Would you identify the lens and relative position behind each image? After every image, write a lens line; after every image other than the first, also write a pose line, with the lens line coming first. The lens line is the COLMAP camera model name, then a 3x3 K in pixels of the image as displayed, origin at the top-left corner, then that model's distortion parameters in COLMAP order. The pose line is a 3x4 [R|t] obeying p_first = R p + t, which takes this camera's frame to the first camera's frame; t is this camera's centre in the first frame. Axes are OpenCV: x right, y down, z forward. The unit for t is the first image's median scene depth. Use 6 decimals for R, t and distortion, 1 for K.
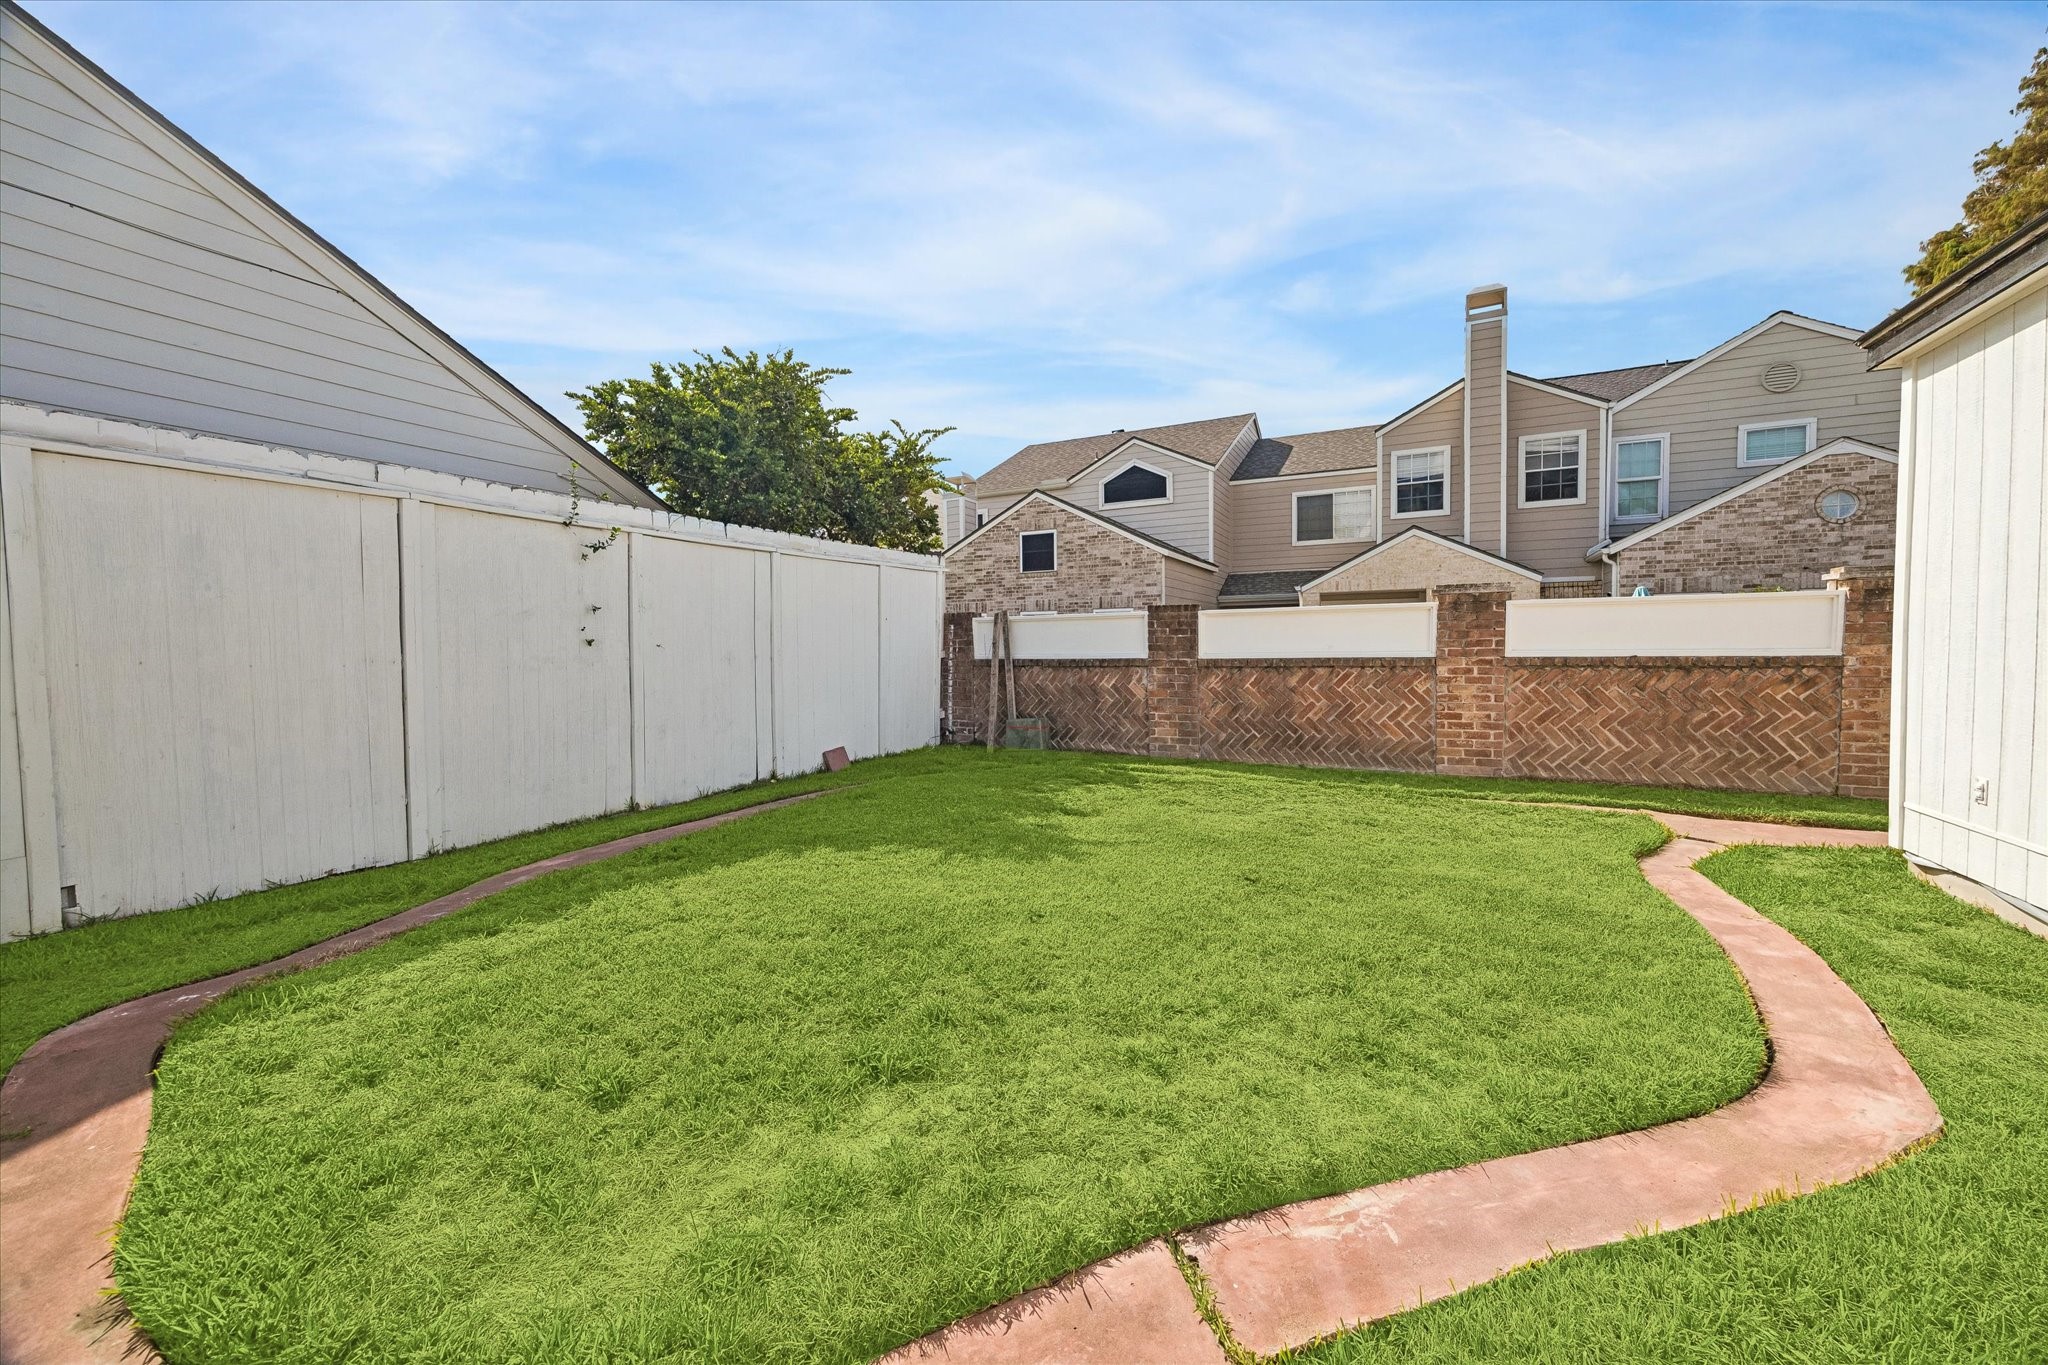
lens RADIAL K [[778.7, 0, 1019.2], [0, 778.7, 667.0], [0, 0, 1]] dist [0.000813, 0.000009]
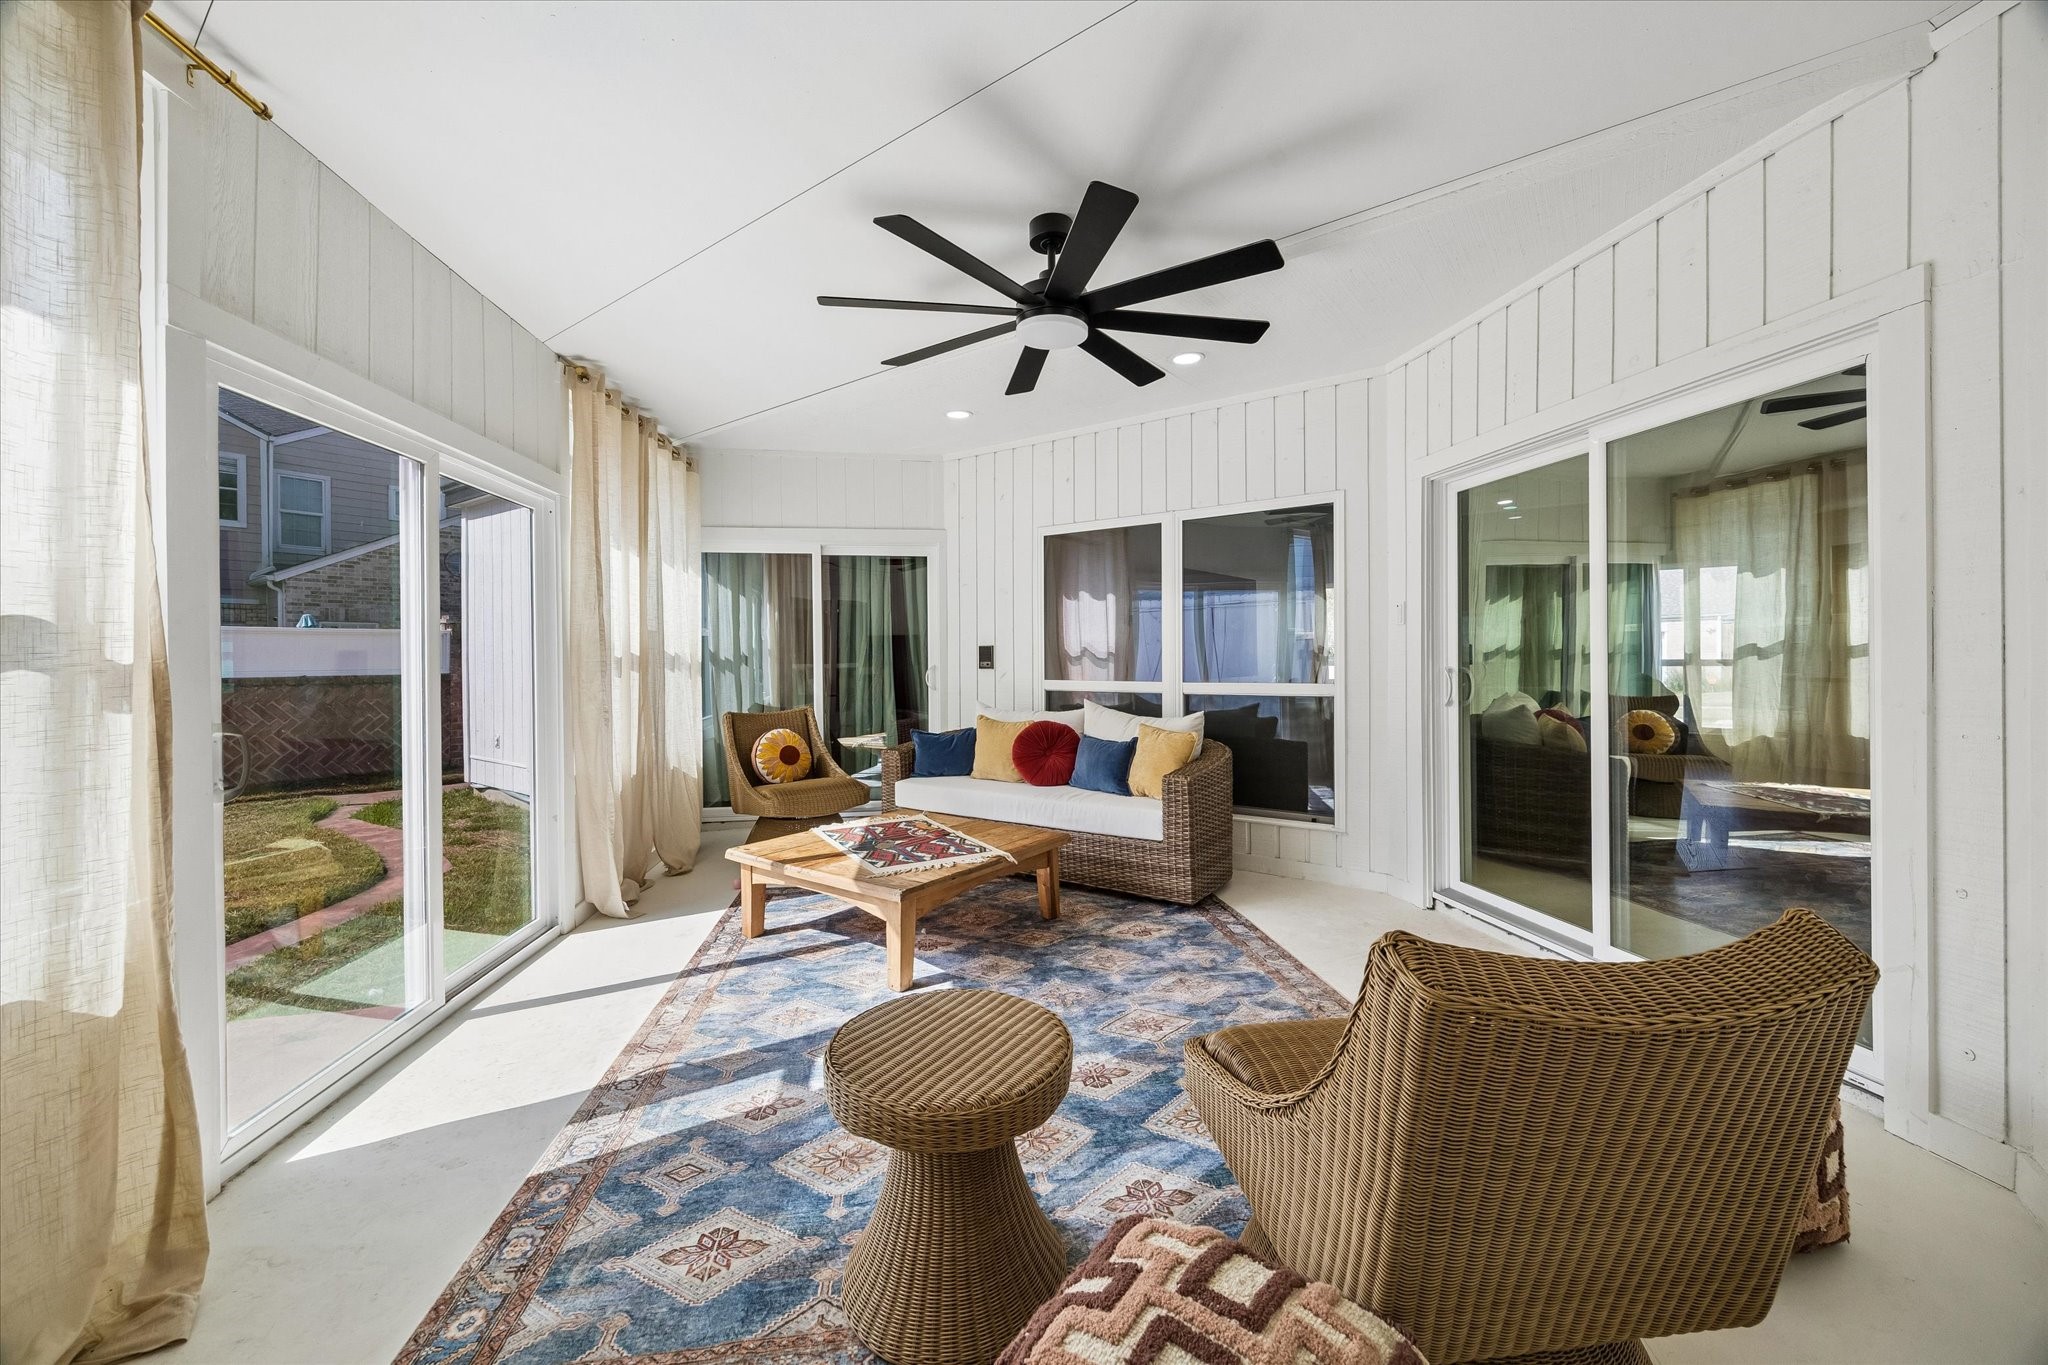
lens RADIAL K [[778.7, 0, 1018.0], [0, 778.7, 666.9], [0, 0, 1]] dist [0.000813, 0.000009]
pose [[0.157182, -0.002172, 0.987567, -0.129547], [0.030821, 0.999521, -0.002707, 0.005080], [-0.987089, 0.030864, 0.157174, -0.159797]]
